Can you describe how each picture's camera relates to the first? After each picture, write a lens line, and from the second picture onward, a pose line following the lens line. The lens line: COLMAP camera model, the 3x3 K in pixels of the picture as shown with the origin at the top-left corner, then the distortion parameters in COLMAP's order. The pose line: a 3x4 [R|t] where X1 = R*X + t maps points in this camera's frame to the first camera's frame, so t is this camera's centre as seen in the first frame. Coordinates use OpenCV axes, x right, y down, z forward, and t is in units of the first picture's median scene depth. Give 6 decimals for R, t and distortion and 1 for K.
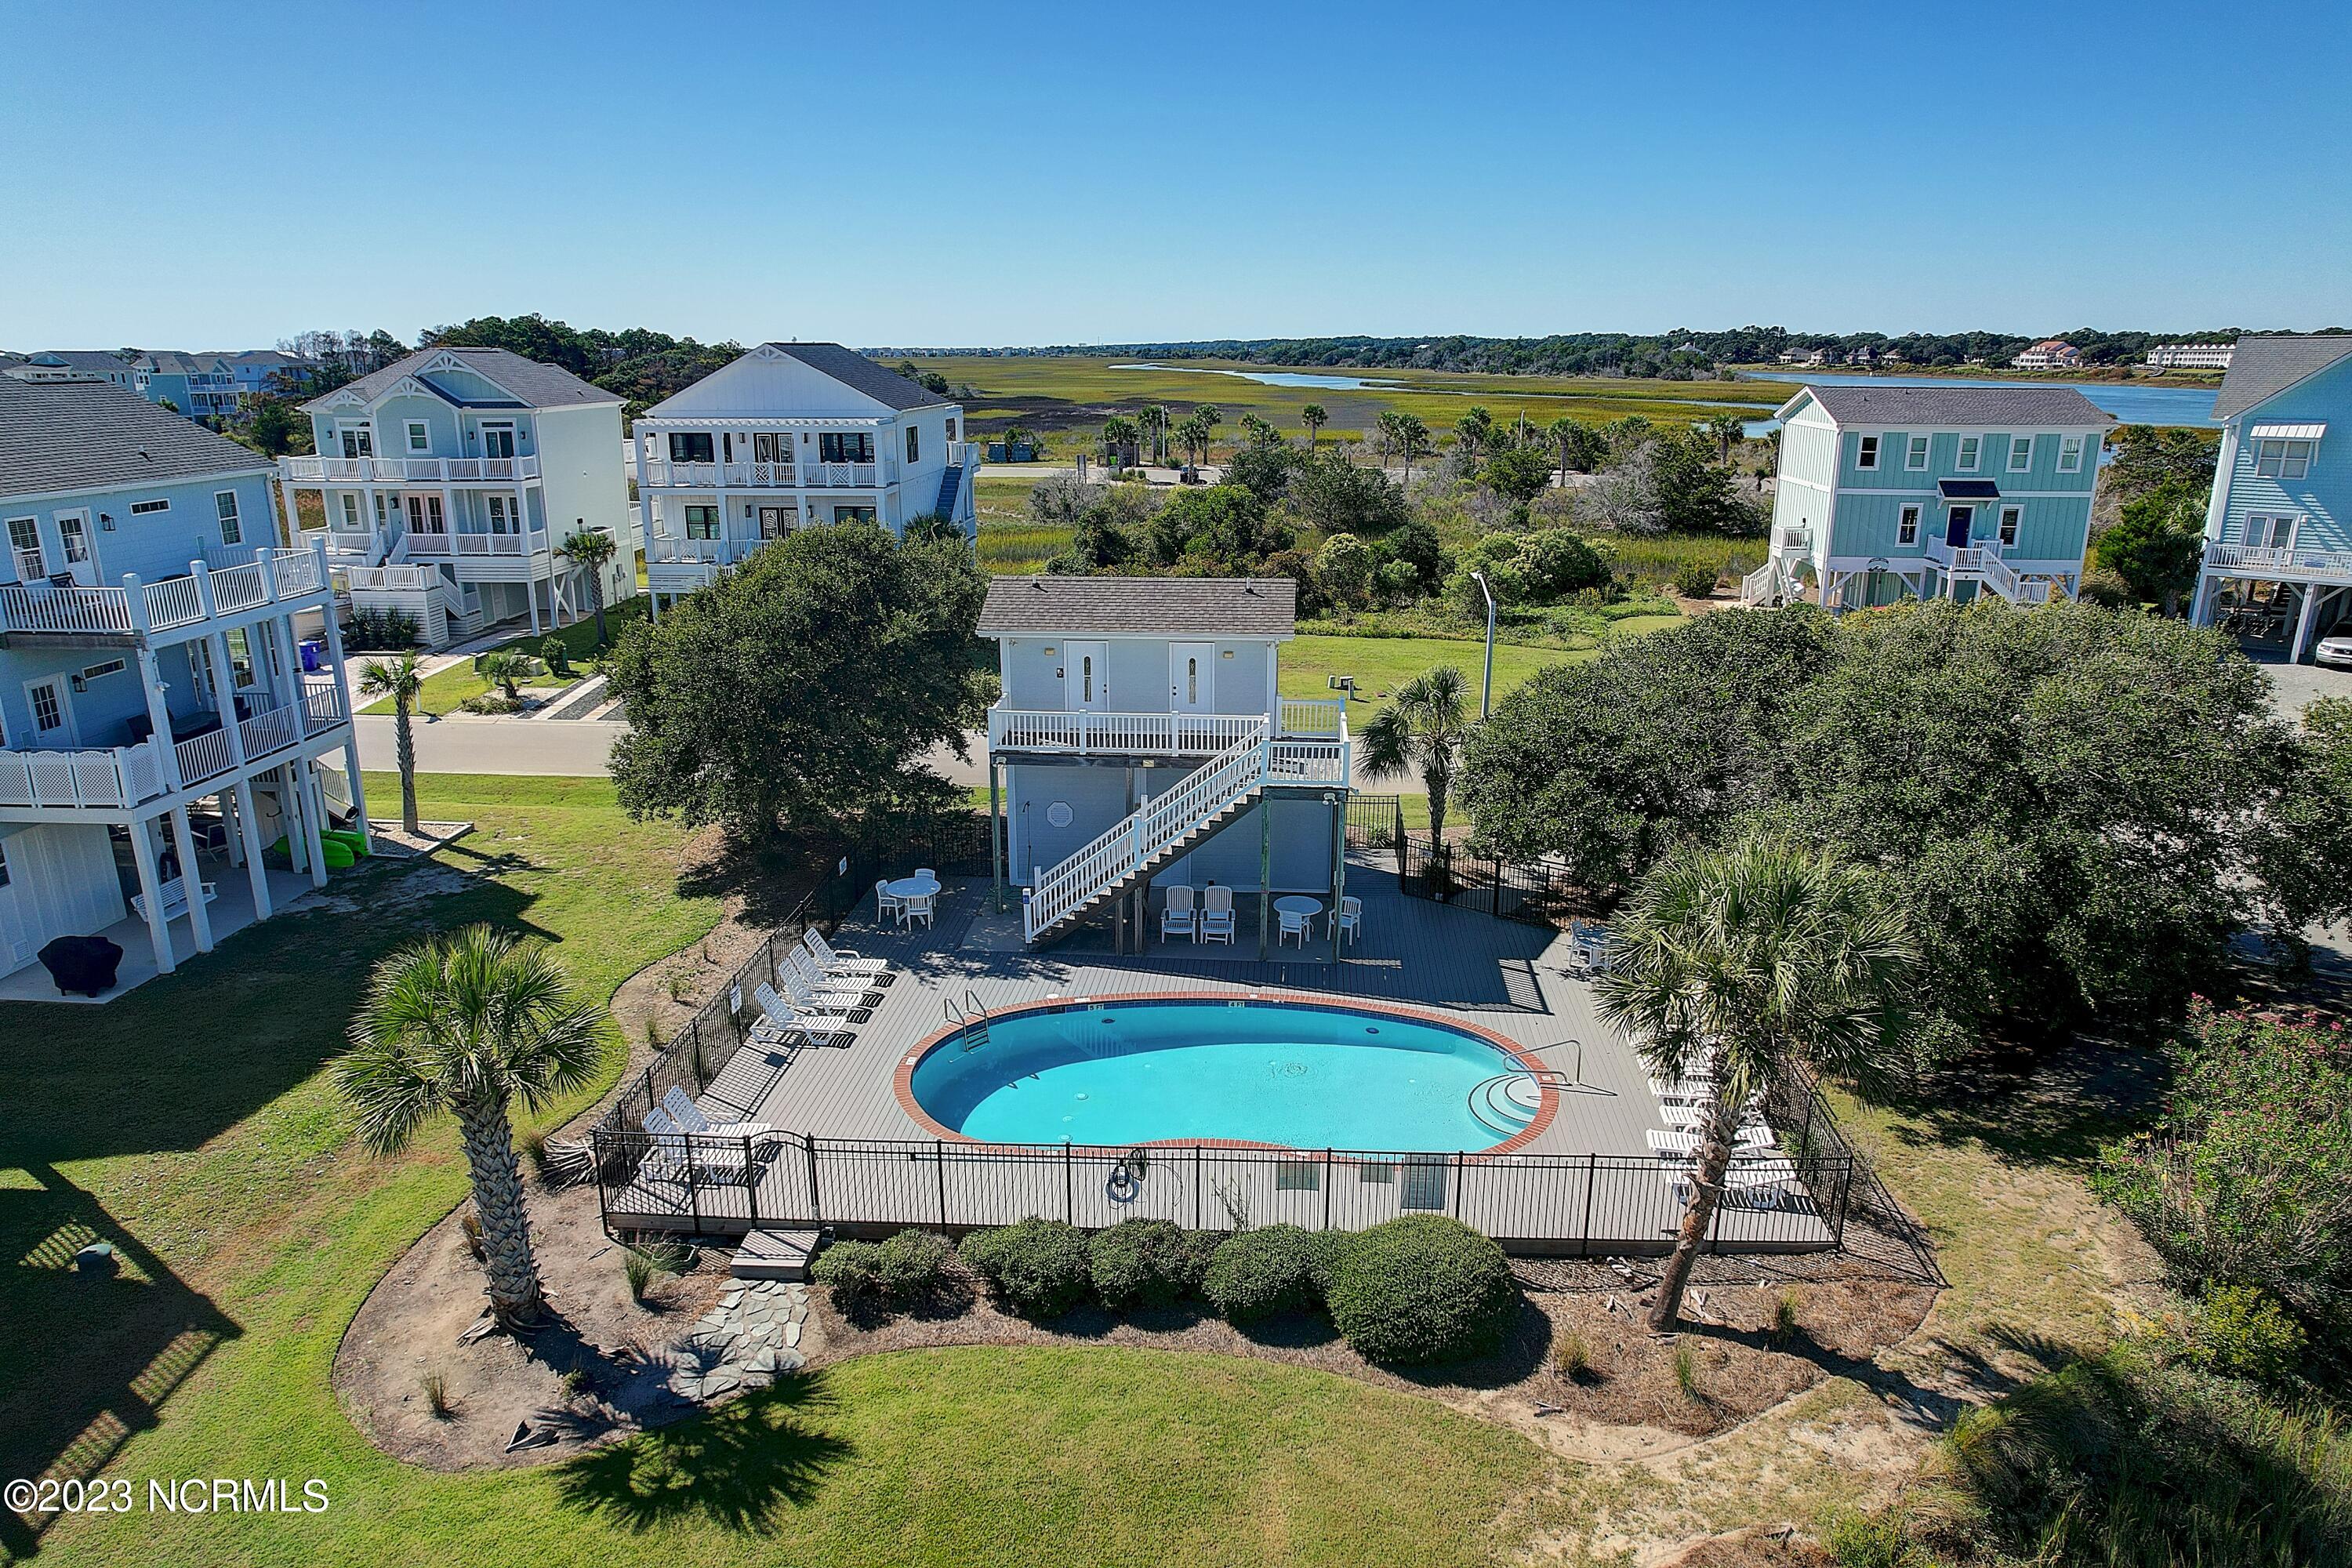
lens RADIAL K [[1501.2, 0, 1187.7], [0, 1501.2, 784.9], [0, 0, 1]] dist [-0.075913, 0.070008]
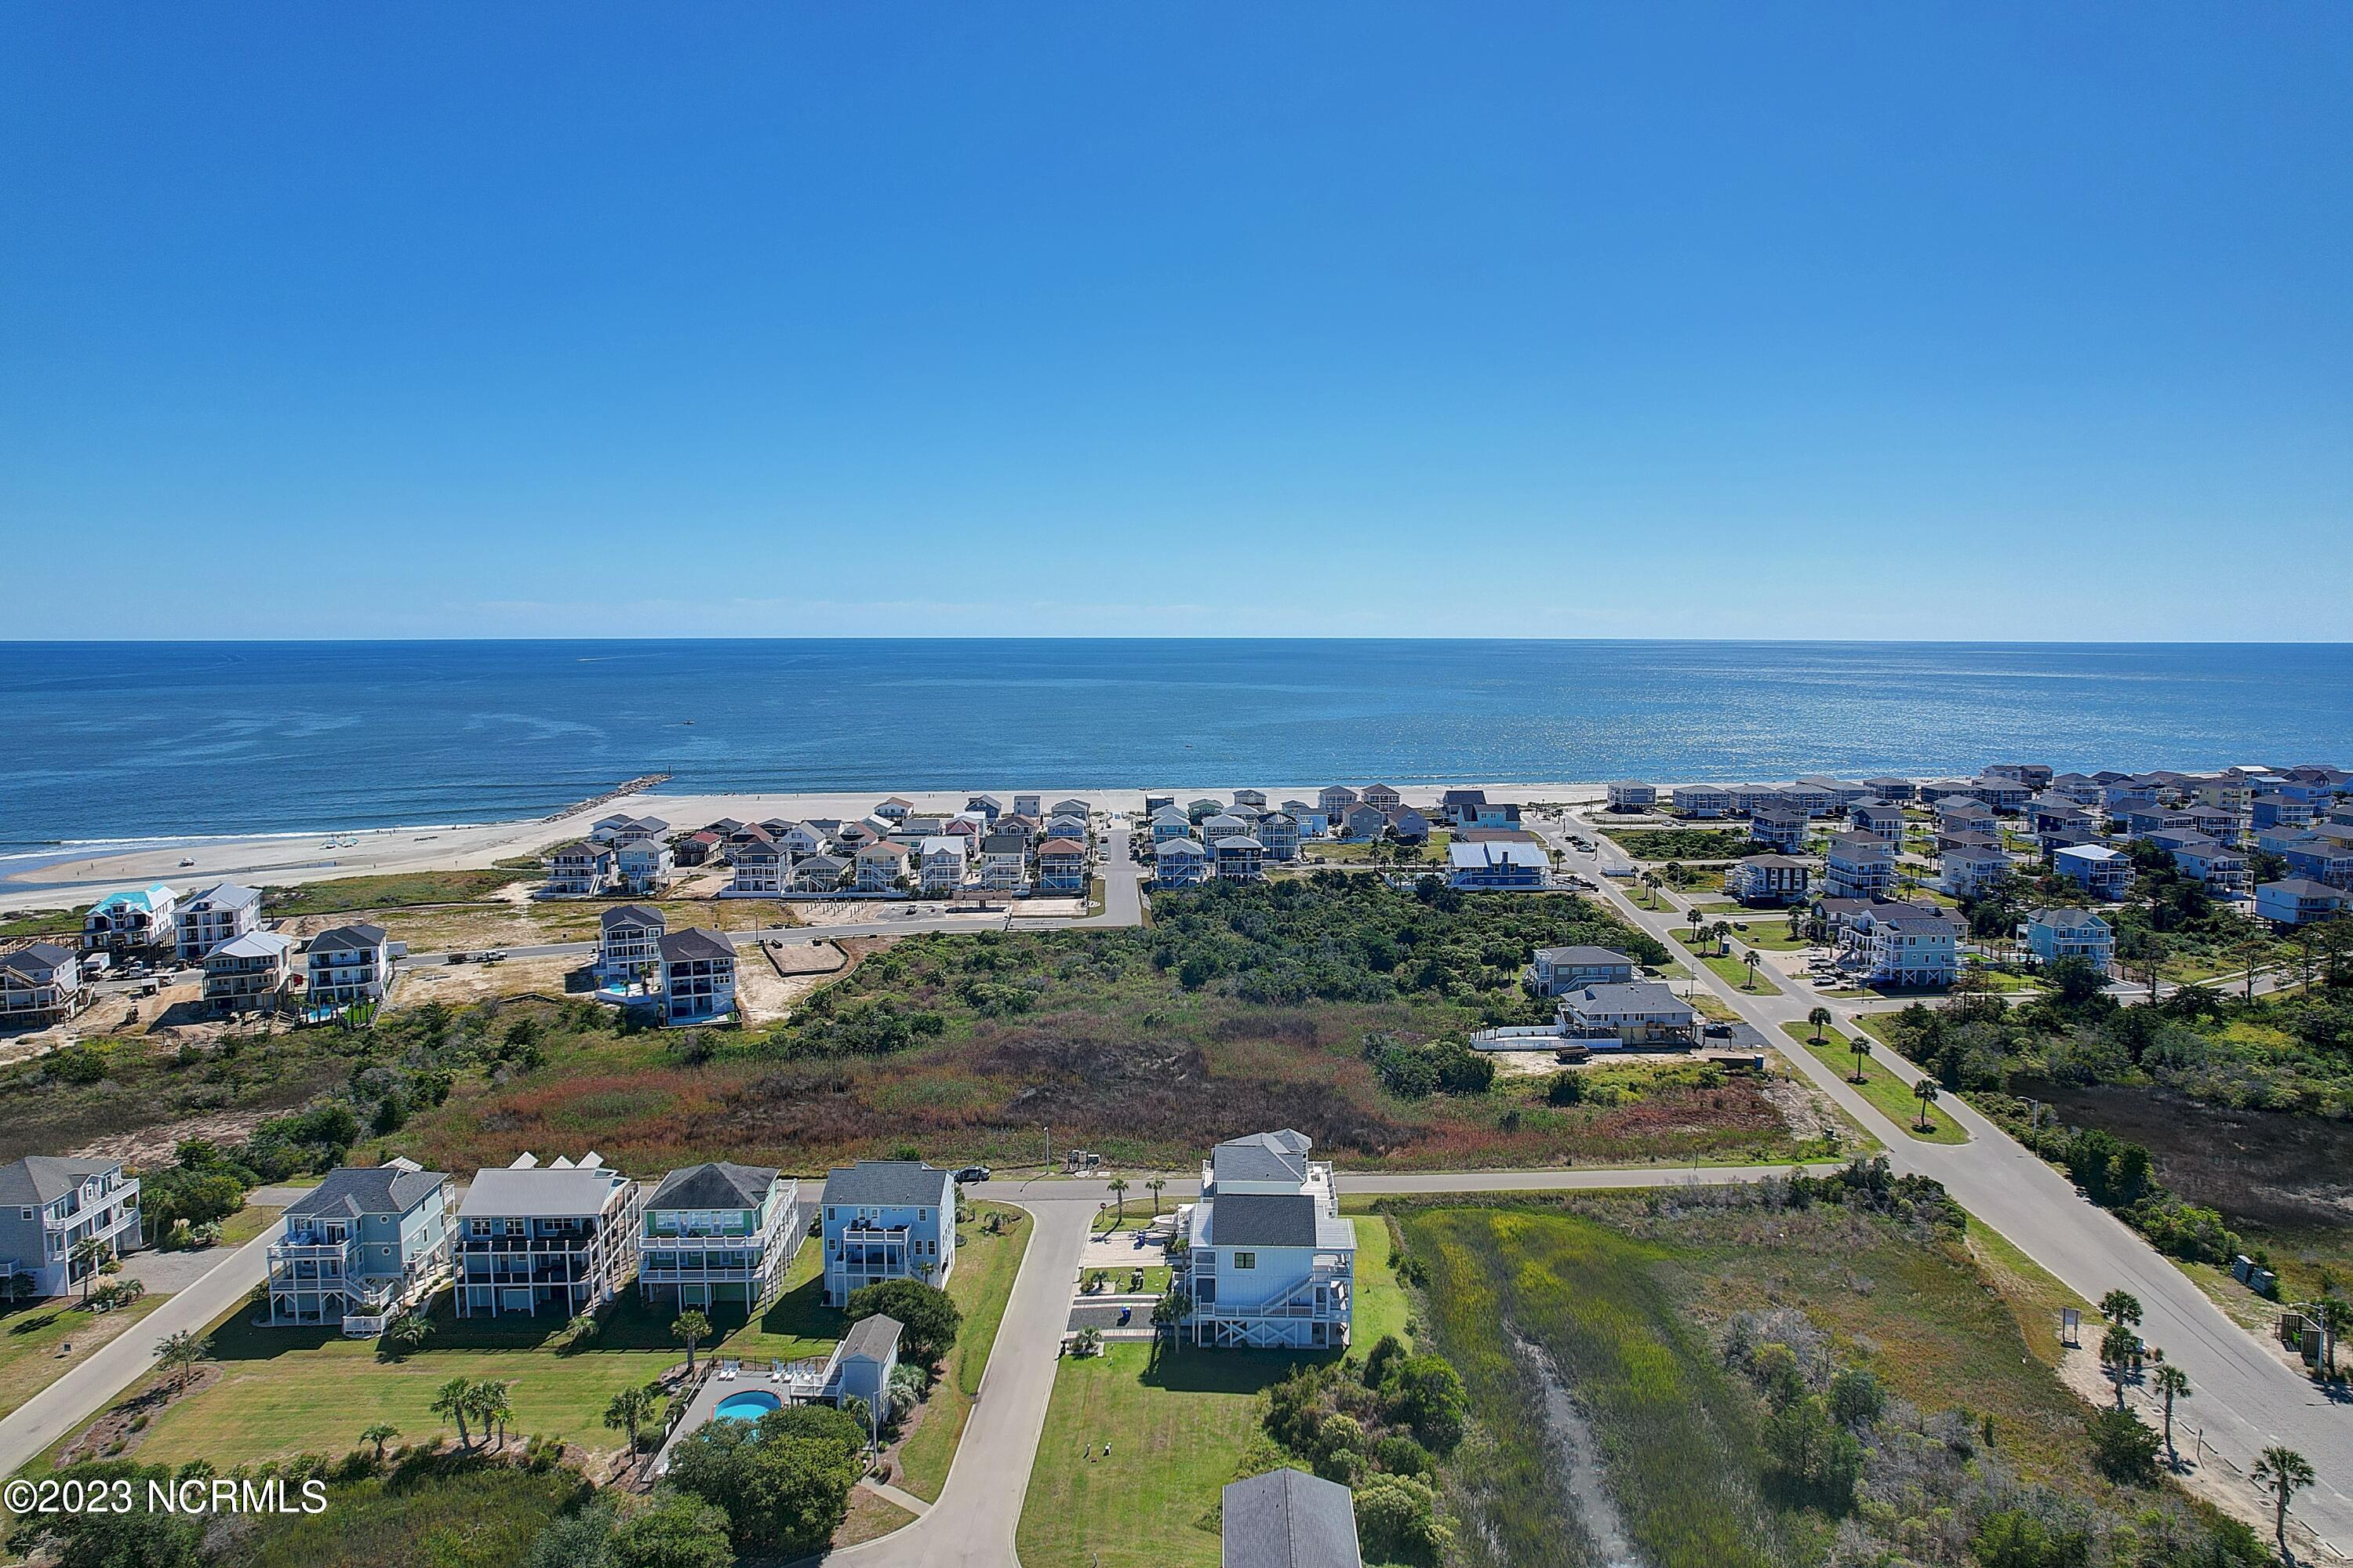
lens RADIAL K [[1501.9, 0, 1184.3], [0, 1501.9, 786.5], [0, 0, 1]] dist [-0.075913, 0.070008]
pose [[0.037543, 0.103249, -0.993947, 3.418715], [-0.281152, 0.955561, 0.088642, -1.924370], [0.958928, 0.276123, 0.064903, 1.128246]]
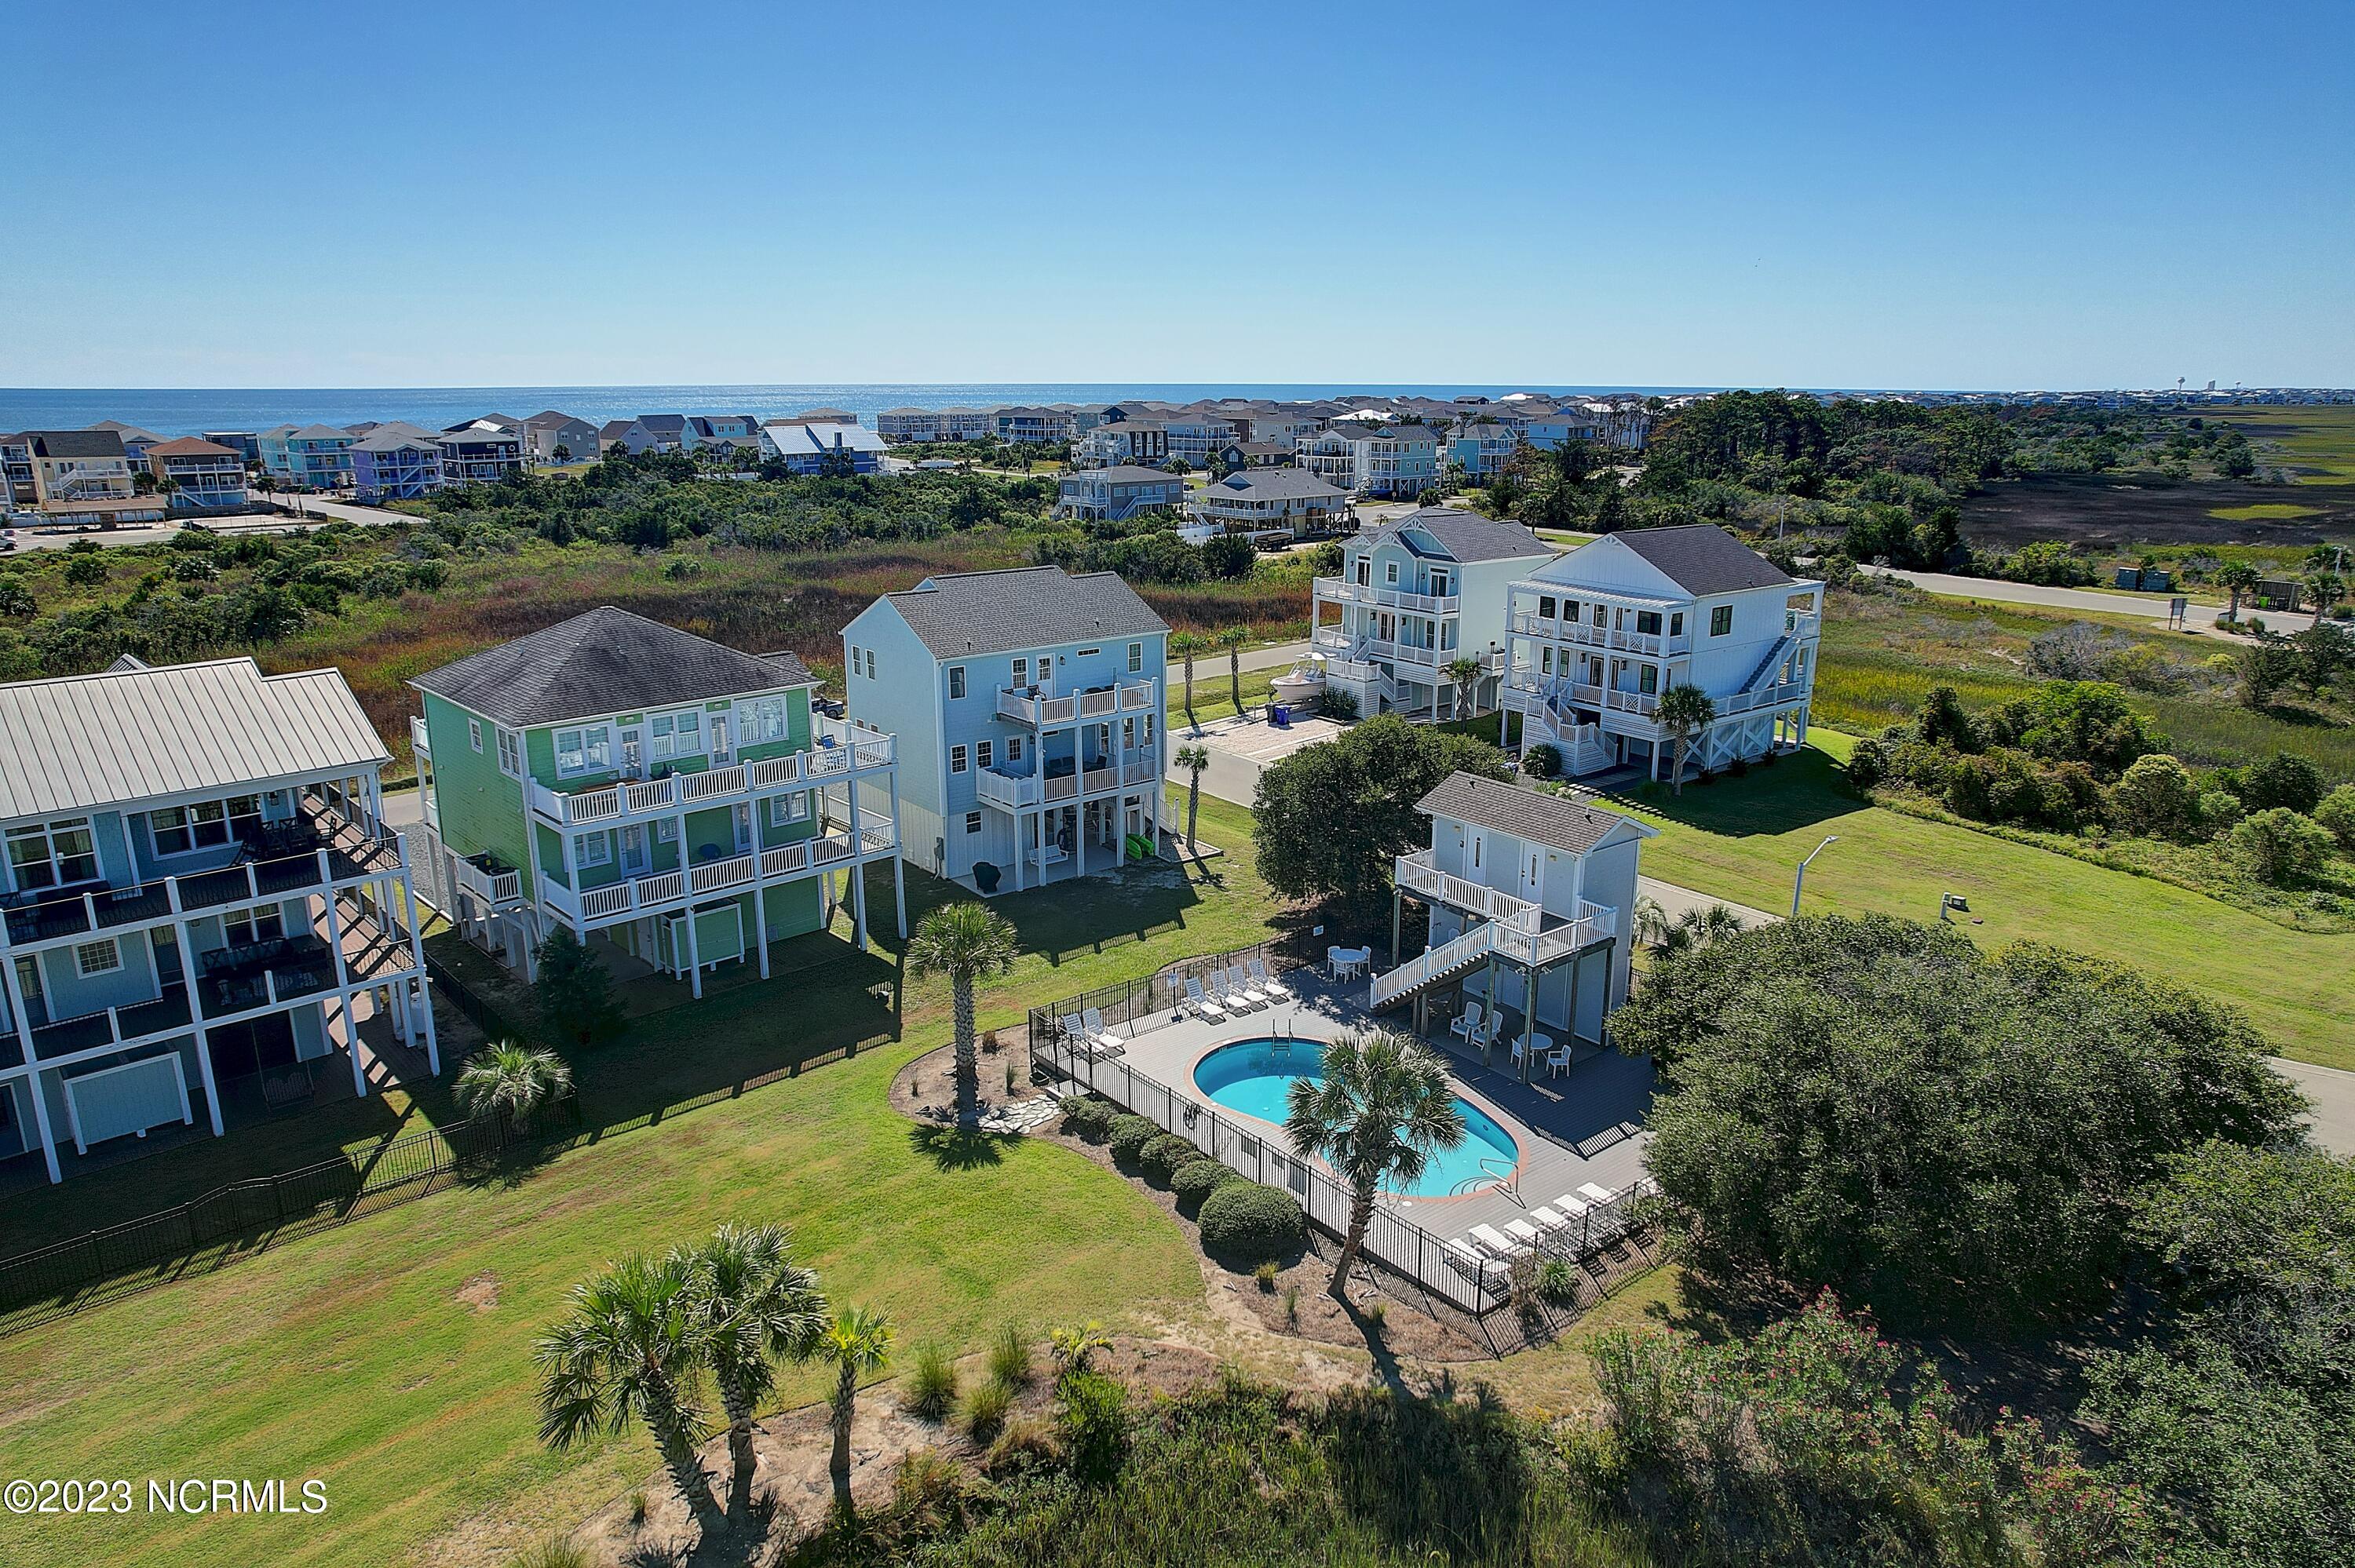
lens RADIAL K [[1502.9, 0, 1189.6], [0, 1502.9, 777.9], [0, 0, 1]] dist [-0.075913, 0.070008]
pose [[0.674239, 0.190930, -0.713405, 0.763221], [-0.209017, 0.975840, 0.063623, -0.172528], [0.708317, 0.106217, 0.697857, -0.234785]]
